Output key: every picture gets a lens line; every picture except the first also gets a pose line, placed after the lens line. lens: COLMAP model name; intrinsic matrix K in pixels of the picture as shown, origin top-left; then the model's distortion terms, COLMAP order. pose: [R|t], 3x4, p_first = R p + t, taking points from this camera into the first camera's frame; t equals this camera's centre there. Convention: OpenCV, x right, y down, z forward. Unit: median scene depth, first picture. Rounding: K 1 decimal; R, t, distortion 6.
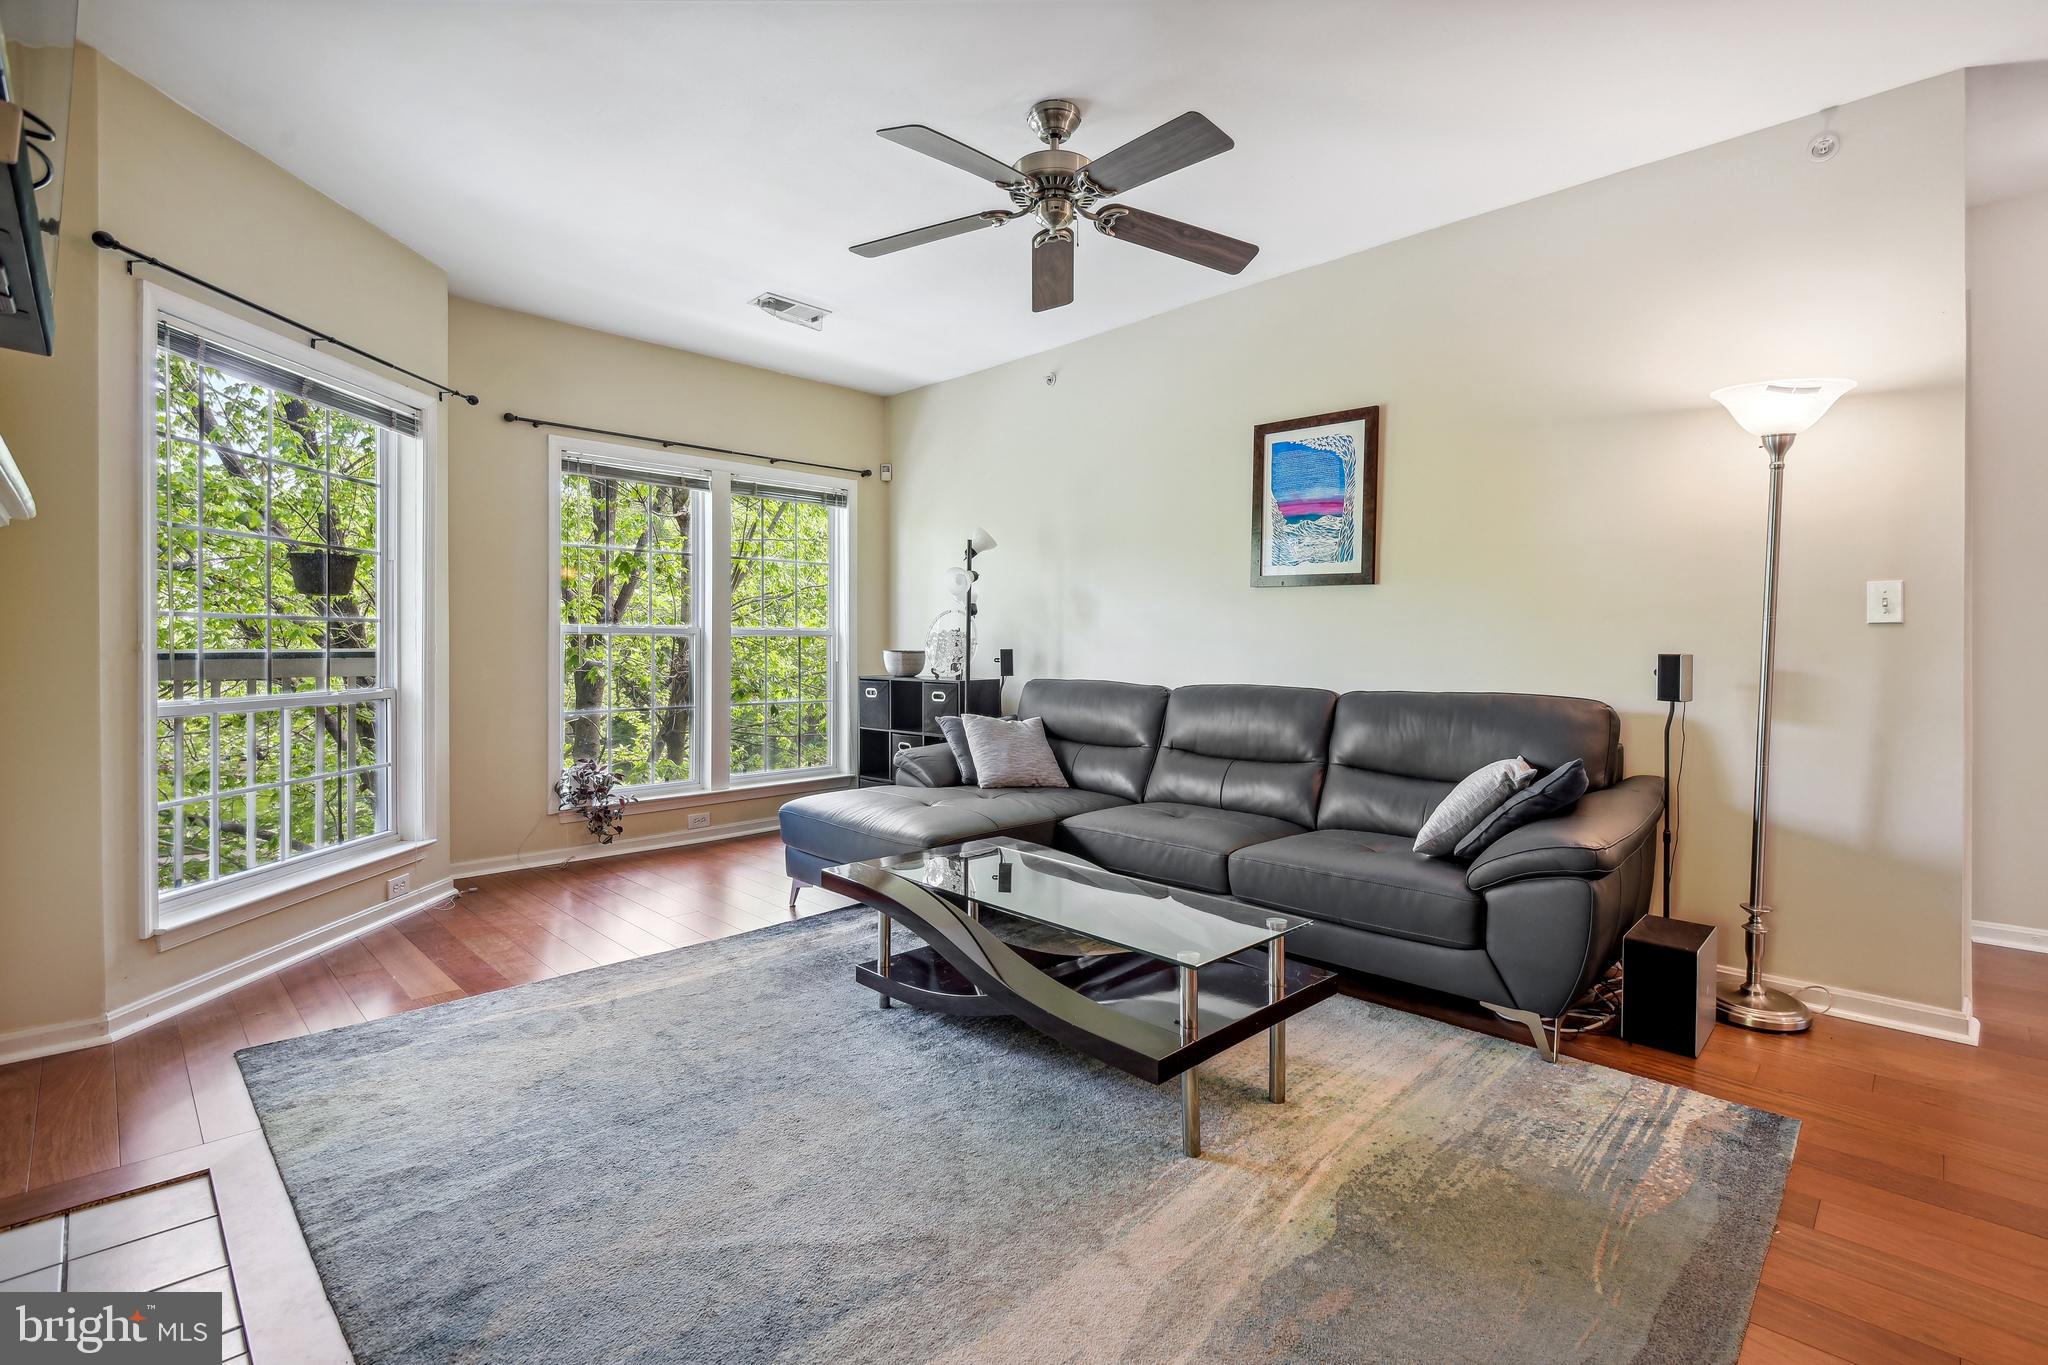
lens RADIAL K [[929.4, 0, 1047.1], [0, 929.4, 651.2], [0, 0, 1]] dist [0.022355, -0.020687]
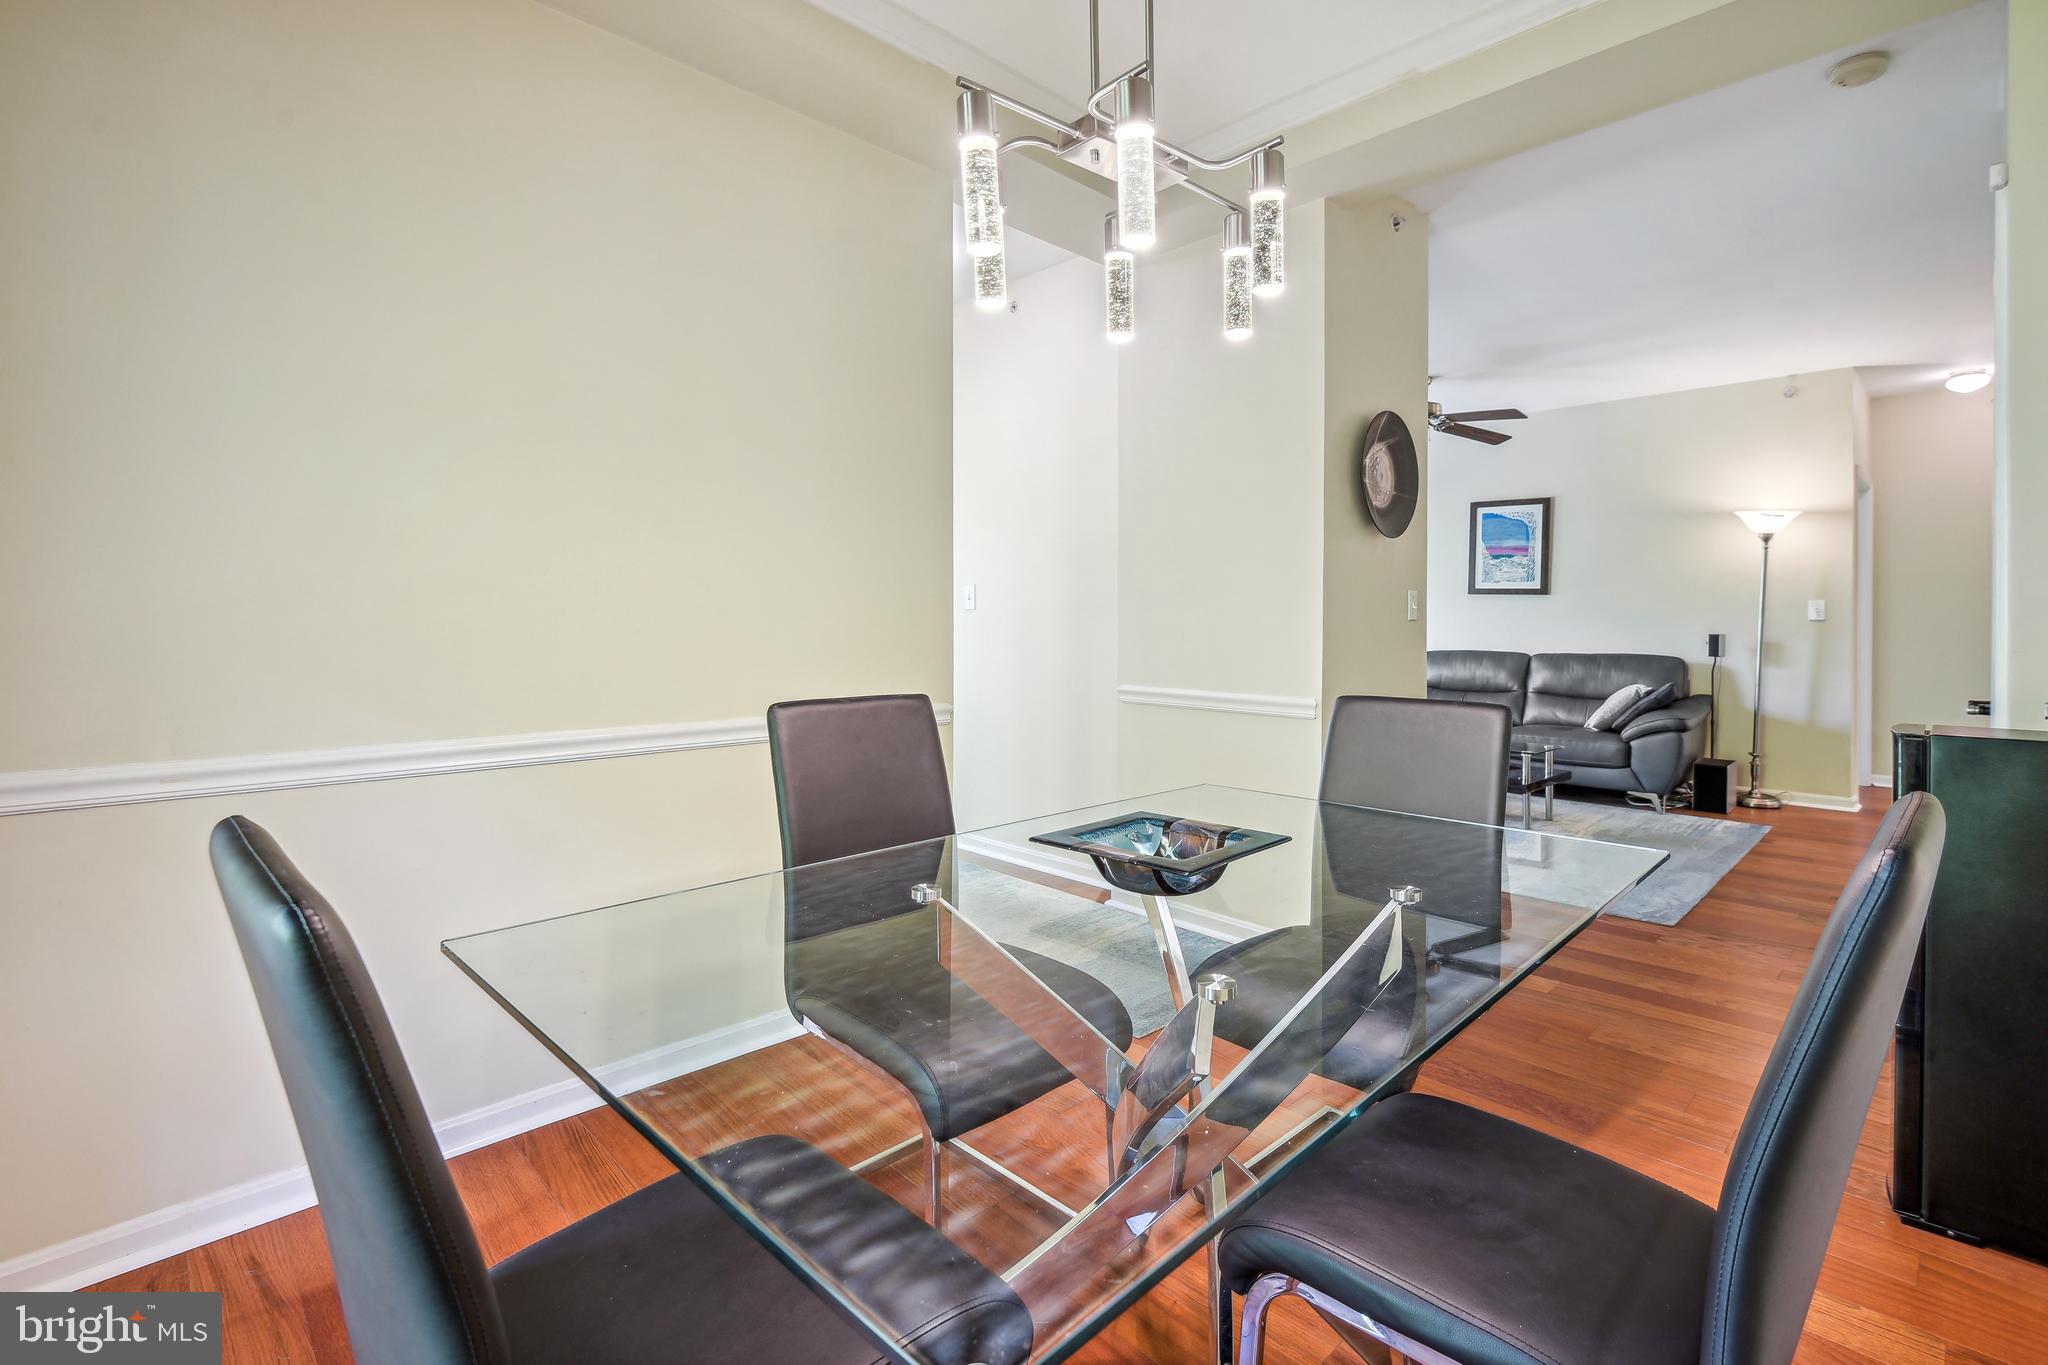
lens RADIAL K [[946.1, 0, 1022.3], [0, 946.1, 625.9], [0, 0, 1]] dist [0.021216, -0.023250]
pose [[0.999598, 0.001971, -0.028294, -0.666545], [-0.001943, 0.999998, 0.001020, -0.011750], [0.028296, -0.000964, 0.999599, -0.947855]]
